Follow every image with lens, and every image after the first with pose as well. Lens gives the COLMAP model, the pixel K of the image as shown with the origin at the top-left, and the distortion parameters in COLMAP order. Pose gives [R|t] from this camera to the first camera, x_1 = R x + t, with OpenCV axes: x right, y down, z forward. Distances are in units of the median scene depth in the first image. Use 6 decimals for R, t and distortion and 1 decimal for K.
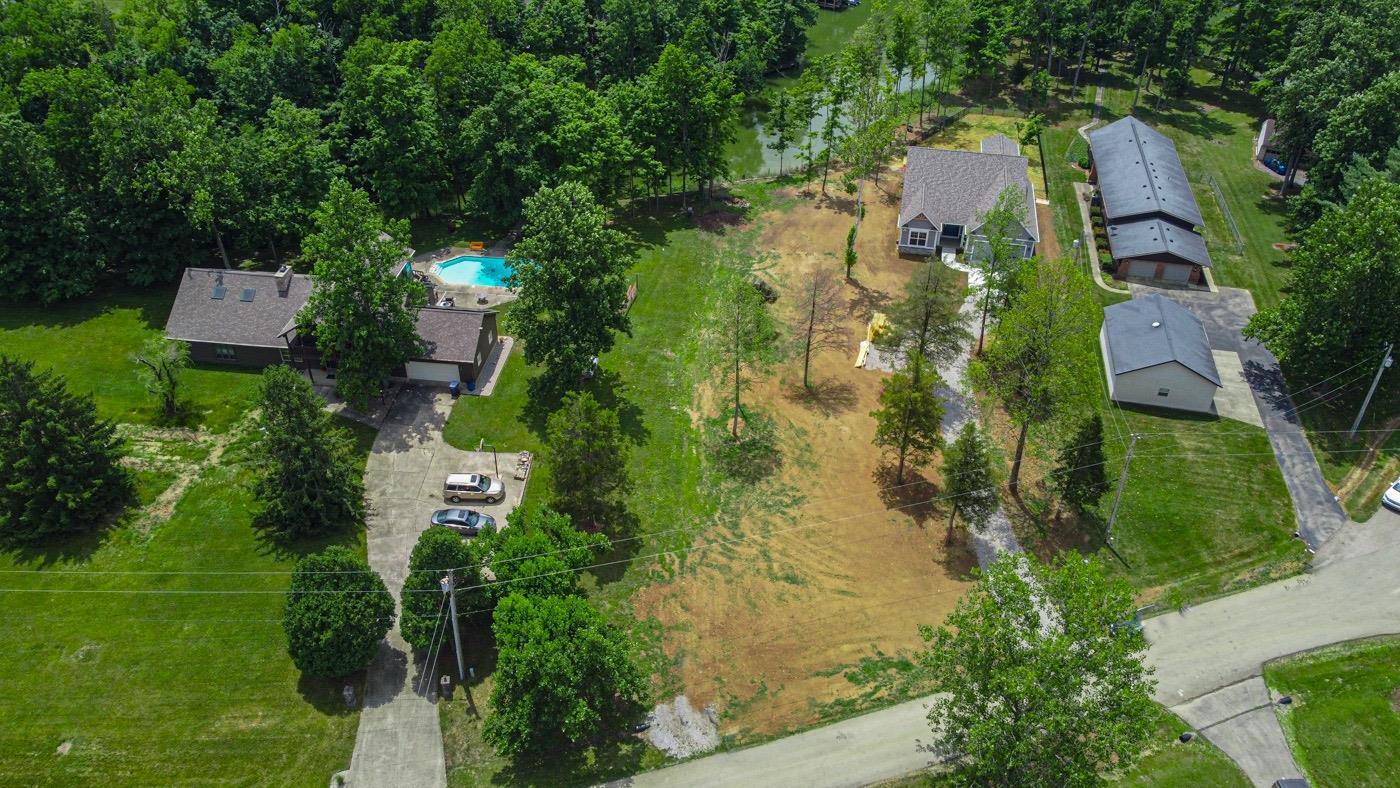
lens RADIAL K [[1058.0, 0, 700.0], [0, 1058.0, 394.0], [0, 0, 1]] dist [0.000691, -0.007634]
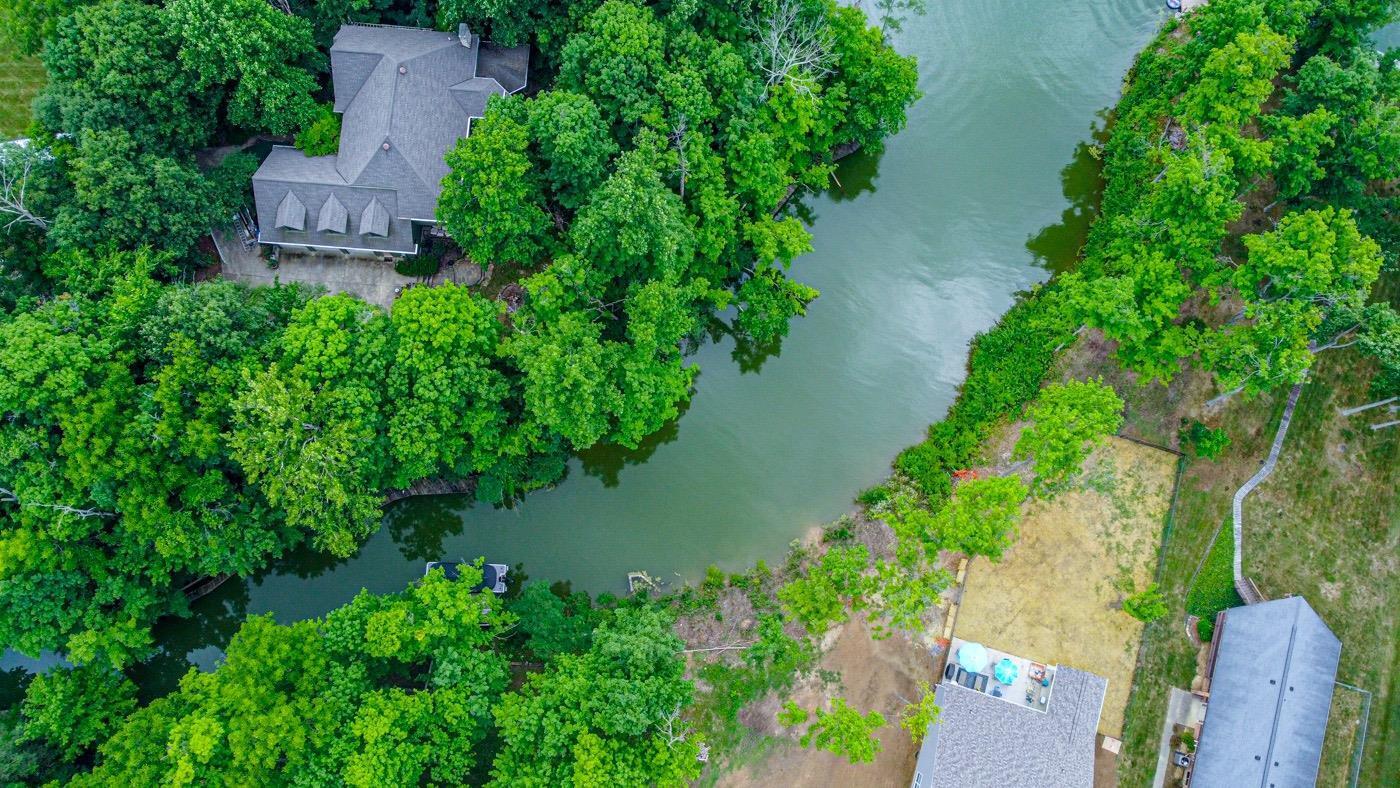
lens RADIAL K [[1058.0, 0, 700.0], [0, 1058.0, 394.0], [0, 0, 1]] dist [0.000691, -0.007634]
pose [[0.995020, 0.099631, -0.003081, 0.023658], [-0.071145, 0.731495, 0.678125, -1.191877], [0.069815, -0.674529, 0.734940, 0.857914]]
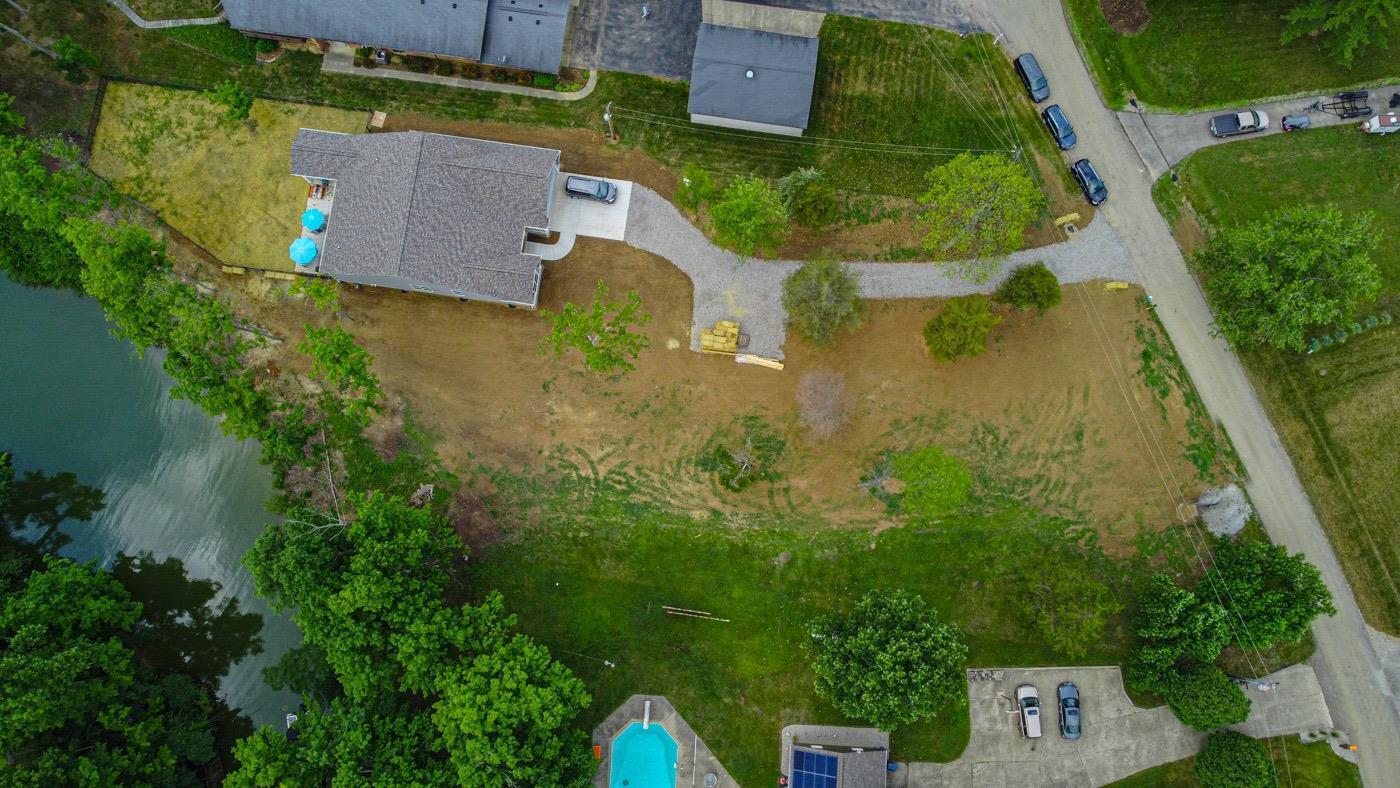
lens RADIAL K [[1058.0, 0, 700.0], [0, 1058.0, 394.0], [0, 0, 1]] dist [0.000691, -0.007634]
pose [[-0.060156, -0.990415, 0.124335, 0.004178], [0.600389, 0.063609, 0.797174, -0.940342], [-0.797442, 0.122605, 0.590808, 0.507599]]
